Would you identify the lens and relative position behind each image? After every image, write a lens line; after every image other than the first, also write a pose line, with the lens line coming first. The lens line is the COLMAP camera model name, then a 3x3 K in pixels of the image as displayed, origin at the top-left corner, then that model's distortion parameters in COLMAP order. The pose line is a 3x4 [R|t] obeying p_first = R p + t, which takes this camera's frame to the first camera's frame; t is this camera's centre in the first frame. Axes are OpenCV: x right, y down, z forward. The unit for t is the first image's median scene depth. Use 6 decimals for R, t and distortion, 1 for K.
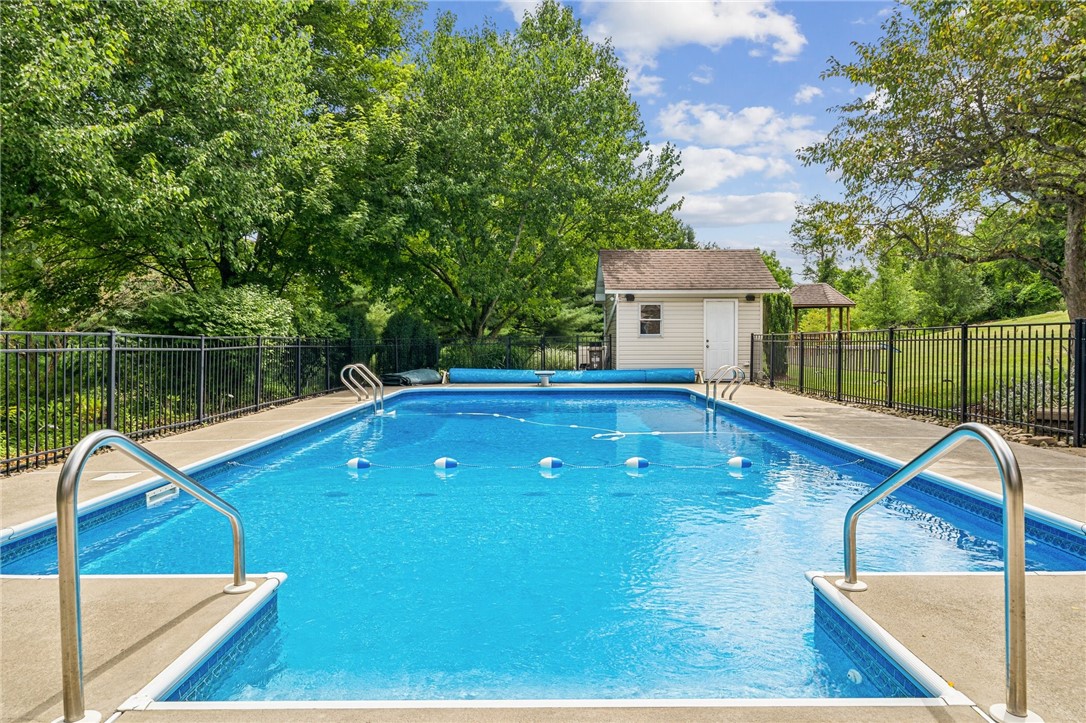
lens RADIAL K [[689.5, 0, 543.0], [0, 689.5, 361.5], [0, 0, 1]] dist [0.003359, 0.001222]
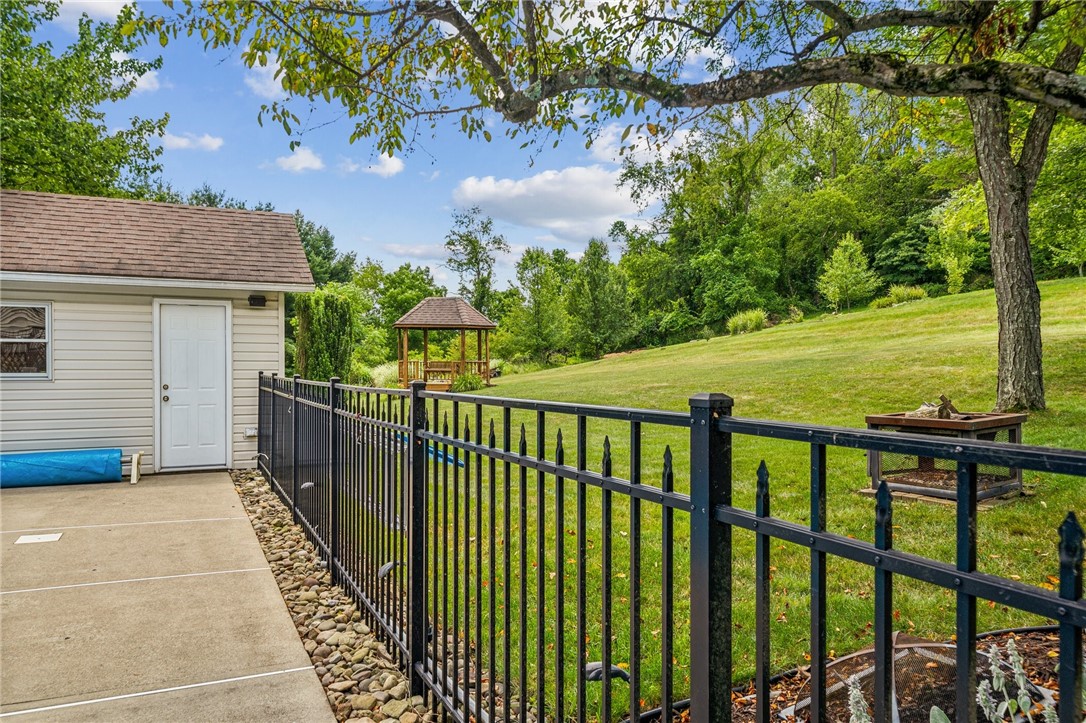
lens RADIAL K [[745.9, 0, 543.0], [0, 745.9, 361.5], [0, 0, 1]] dist [0.000745, 0.000075]
pose [[0.898344, 0.006015, 0.439251, 0.106567], [0.009511, 0.999406, -0.033137, -0.012068], [-0.439189, 0.033946, 0.897753, 0.182421]]
